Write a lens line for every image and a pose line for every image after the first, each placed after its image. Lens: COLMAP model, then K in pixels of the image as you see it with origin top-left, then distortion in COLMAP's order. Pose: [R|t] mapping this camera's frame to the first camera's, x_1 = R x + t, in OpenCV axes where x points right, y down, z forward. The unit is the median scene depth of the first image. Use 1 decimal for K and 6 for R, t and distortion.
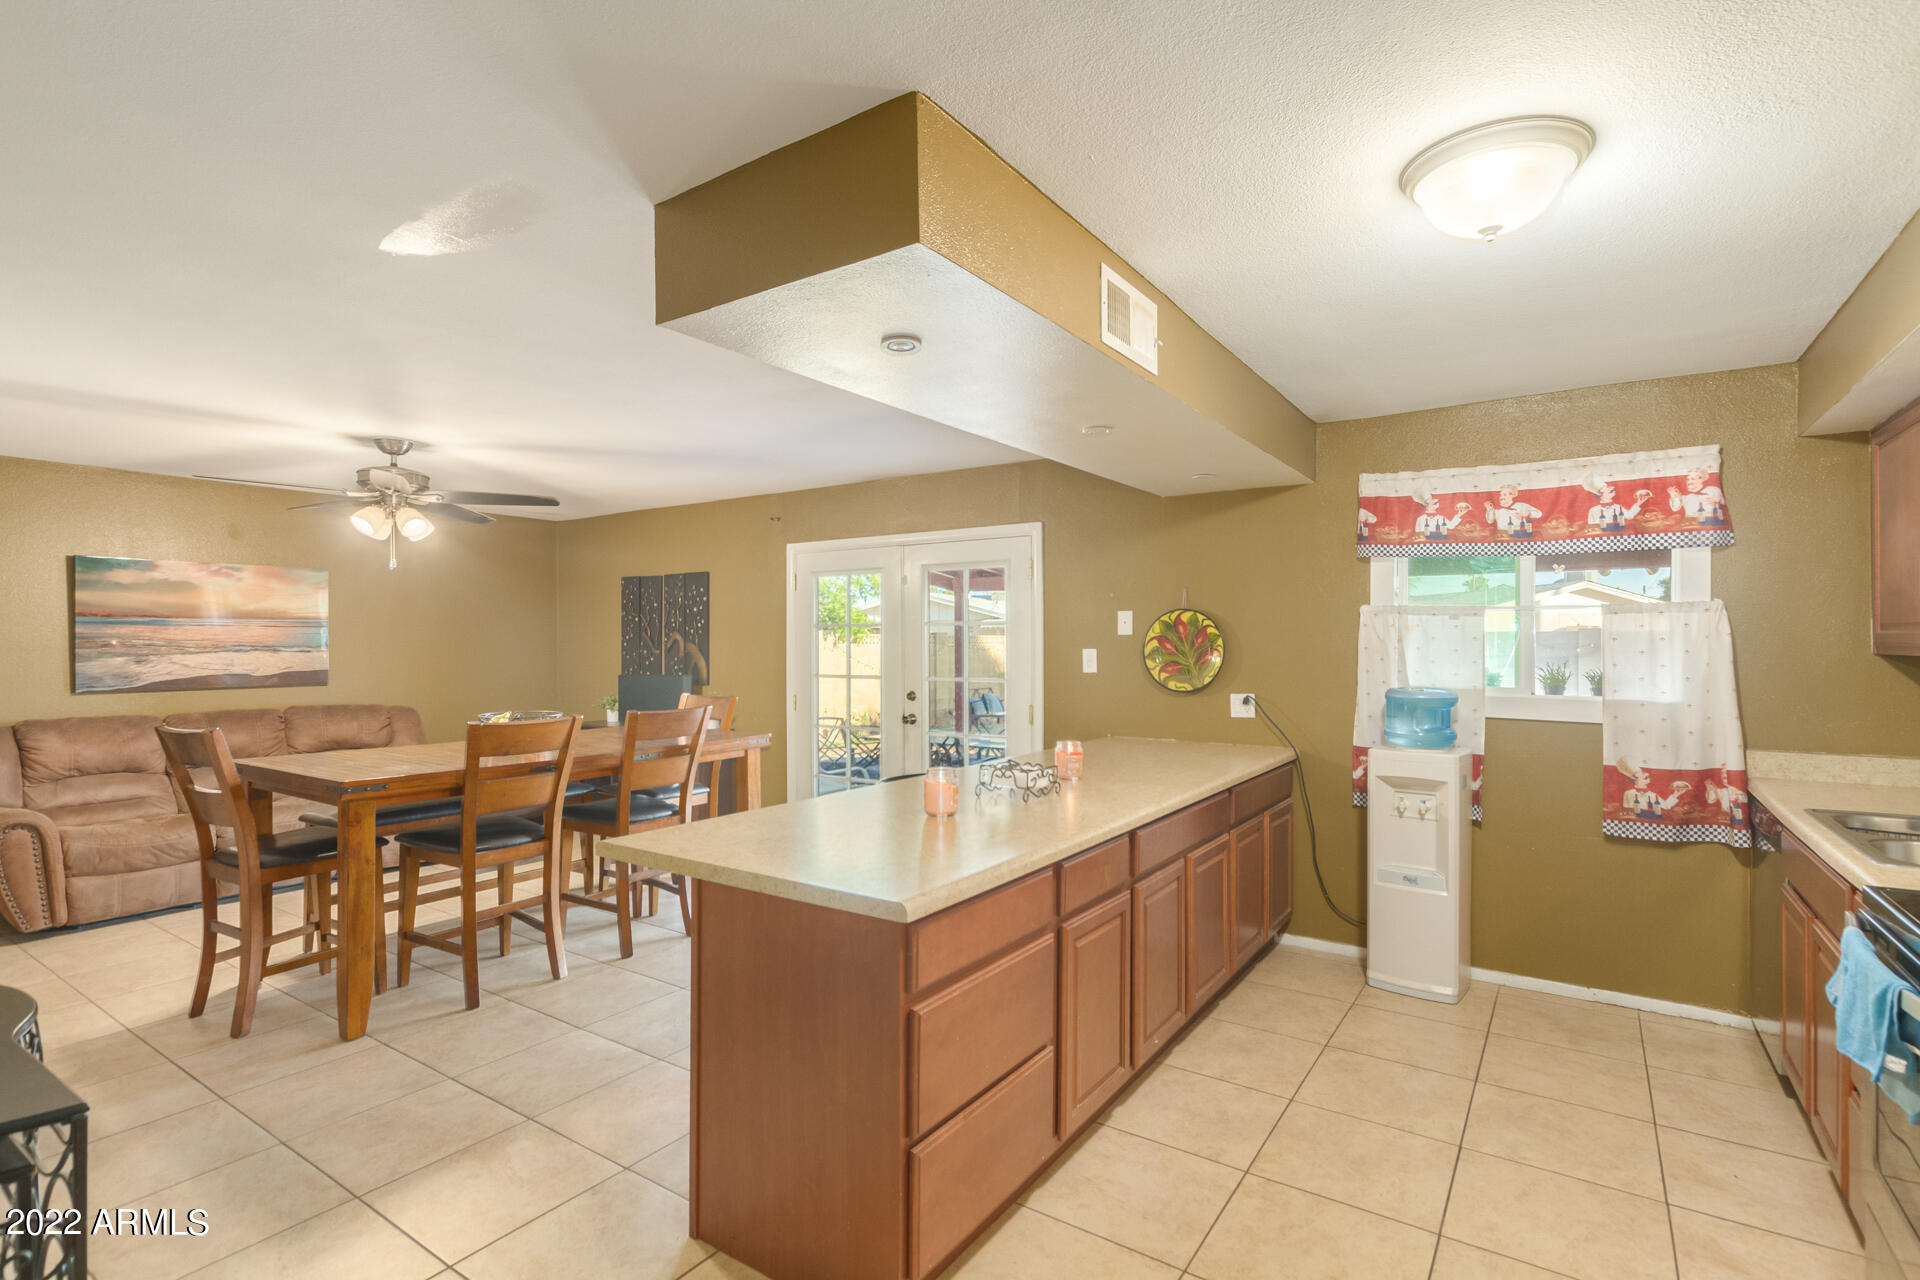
lens RADIAL K [[909.3, 0, 959.3], [0, 909.3, 646.5], [0, 0, 1]] dist [0.011769, -0.006503]
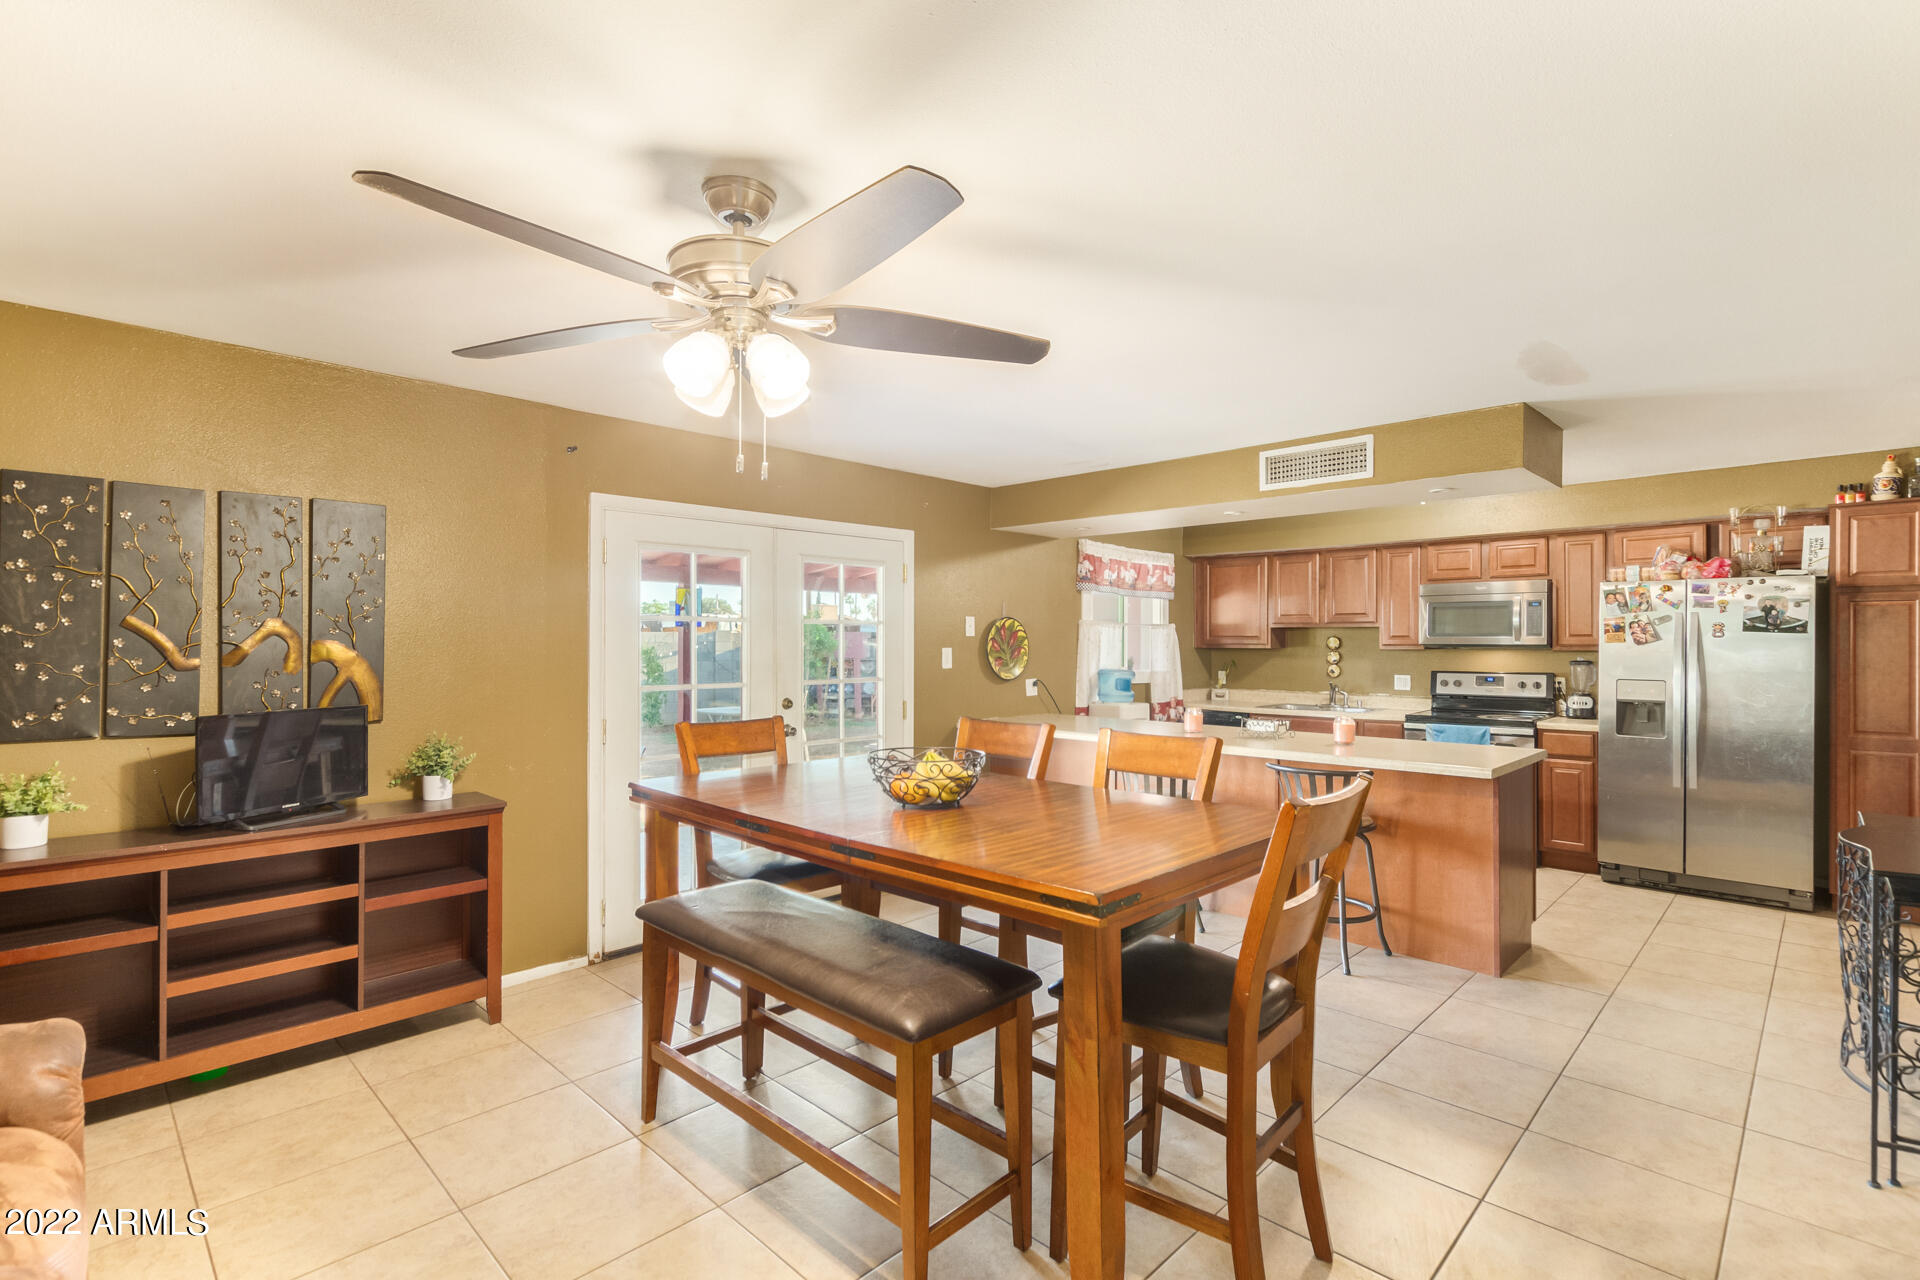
lens RADIAL K [[909.3, 0, 993.3], [0, 909.3, 641.4], [0, 0, 1]] dist [0.011769, -0.006503]
pose [[0.142592, 0.001765, 0.989780, -1.246389], [0.002067, 0.999996, -0.002081, -0.004064], [-0.989779, 0.002343, 0.142588, 0.975936]]
